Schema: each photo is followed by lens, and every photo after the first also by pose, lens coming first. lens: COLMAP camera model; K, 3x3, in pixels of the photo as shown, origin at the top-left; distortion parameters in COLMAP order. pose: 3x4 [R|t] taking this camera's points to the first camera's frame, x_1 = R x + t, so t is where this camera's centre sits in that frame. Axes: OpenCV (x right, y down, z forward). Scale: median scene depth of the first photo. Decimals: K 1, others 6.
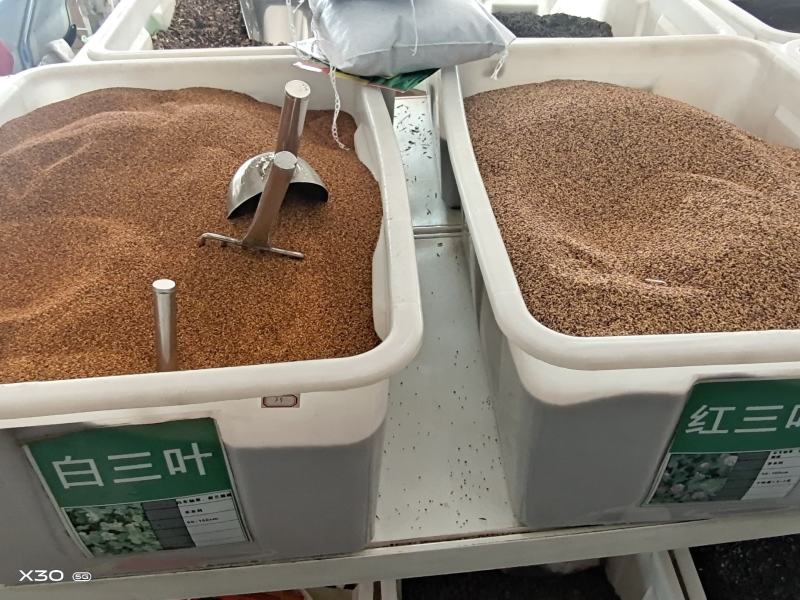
lens RADIAL K [[655.1, 0, 405.2], [0, 655.1, 292.2], [0, 0, 1]] dist [-0.013051, -0.016192]
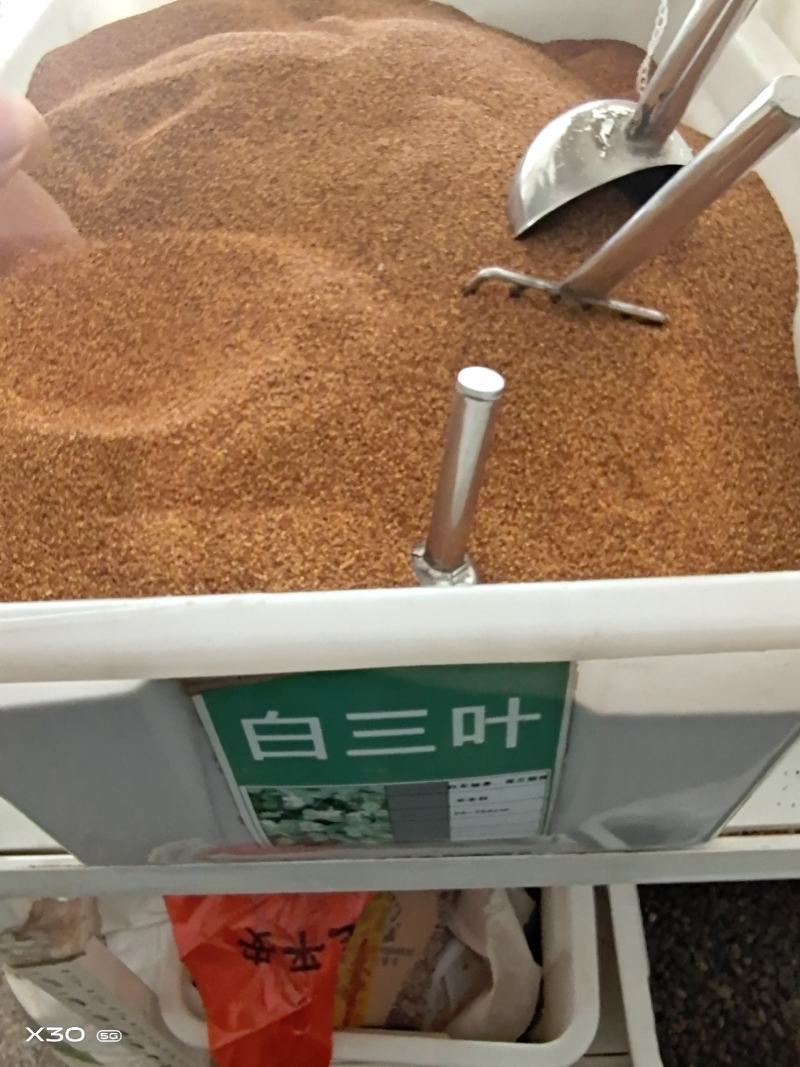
lens RADIAL K [[873.7, 0, 404.2], [0, 873.7, 529.0], [0, 0, 1]] dist [-0.013051, -0.016192]
pose [[0.995565, 0.043458, -0.083442, -0.293953], [-0.026370, 0.980266, 0.195918, -0.022908], [0.090310, -0.192848, 0.977064, 0.293004]]
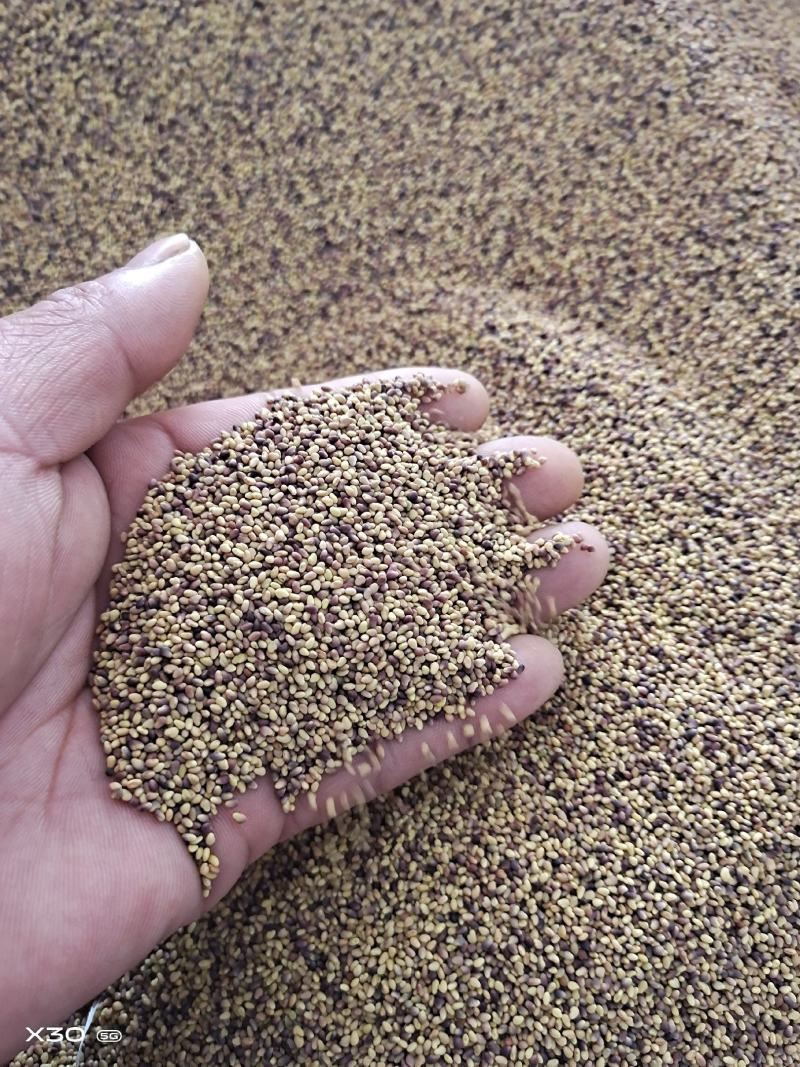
lens RADIAL K [[805.9, 0, 403.6], [0, 805.9, 525.7], [0, 0, 1]] dist [0.030043, -0.026693]
pose [[0.999068, -0.015079, 0.040441, 0.454608], [-0.004198, 0.898591, 0.438767, -0.279130], [-0.042956, -0.438528, 0.897690, 0.806419]]
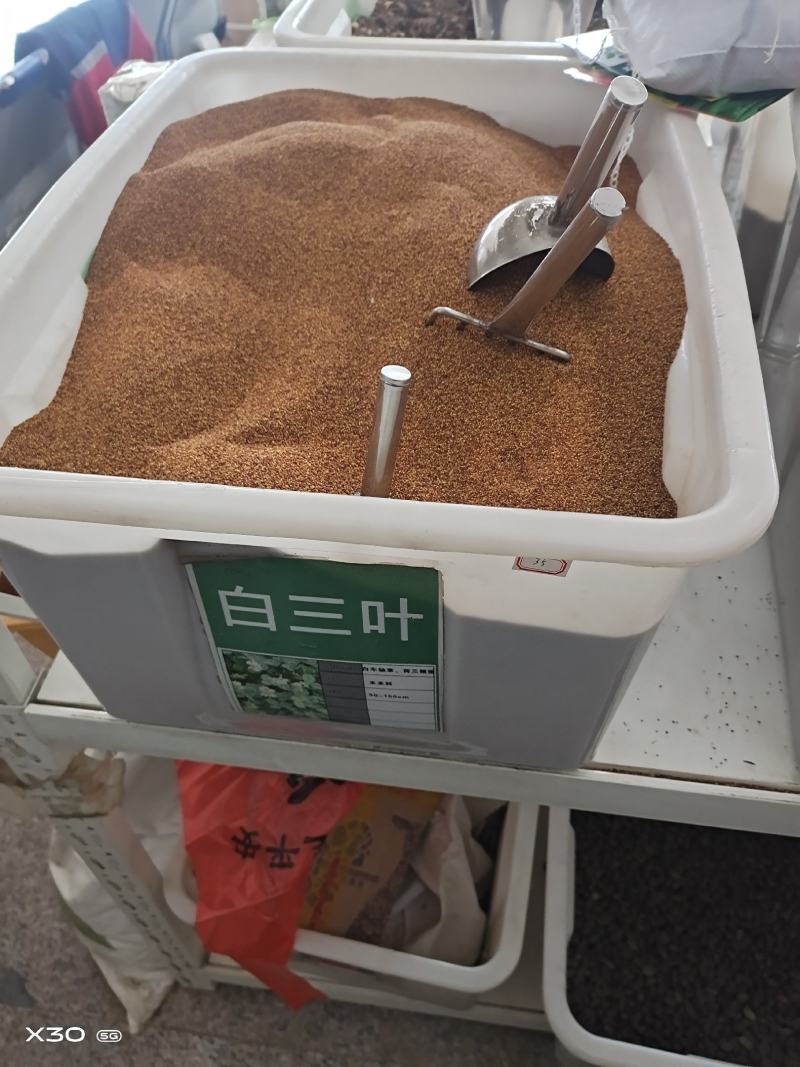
lens RADIAL K [[805.9, 0, 407.3], [0, 805.9, 530.6], [0, 0, 1]] dist [0.030043, -0.026693]
pose [[0.971283, 0.162226, -0.174046, -0.143972], [-0.135007, 0.978122, 0.158273, 0.011816], [0.195915, -0.130230, 0.971935, 0.113332]]
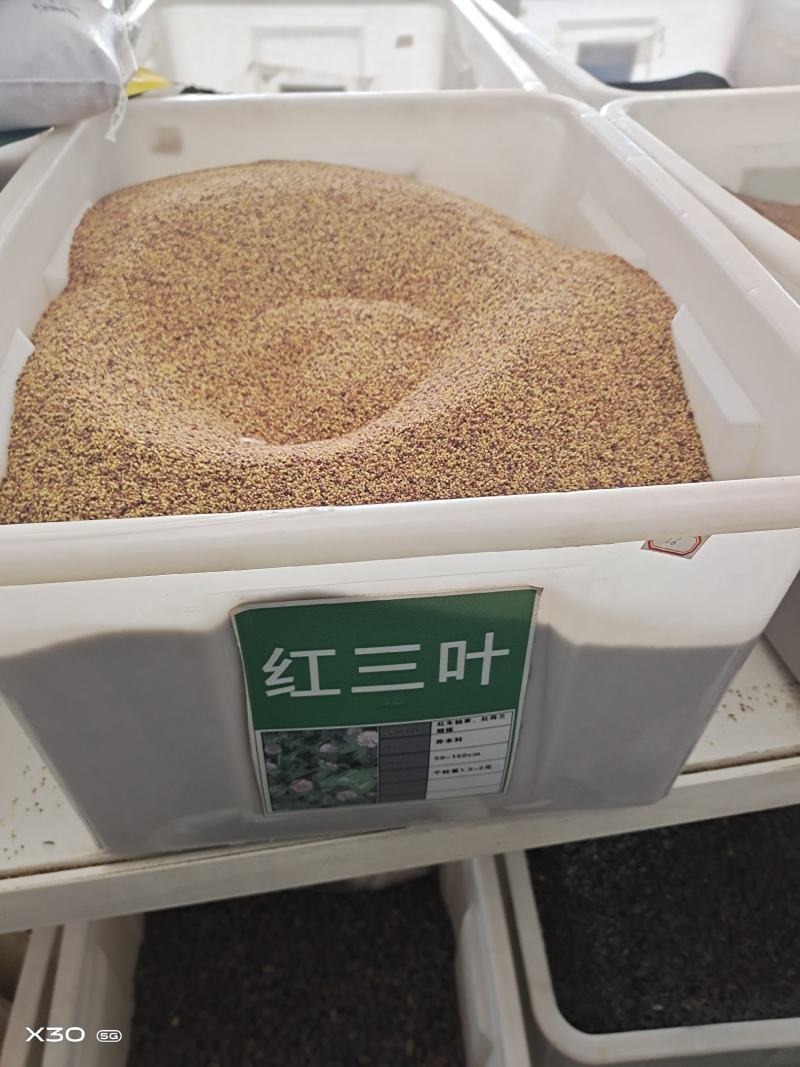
lens RADIAL K [[805.9, 0, 409.5], [0, 805.9, 535.2], [0, 0, 1]] dist [0.030043, -0.026693]
pose [[0.997701, -0.024825, 0.063062, 0.460570], [0.023187, 0.999378, 0.026570, 0.049375], [-0.063683, -0.025047, 0.997656, 0.246240]]
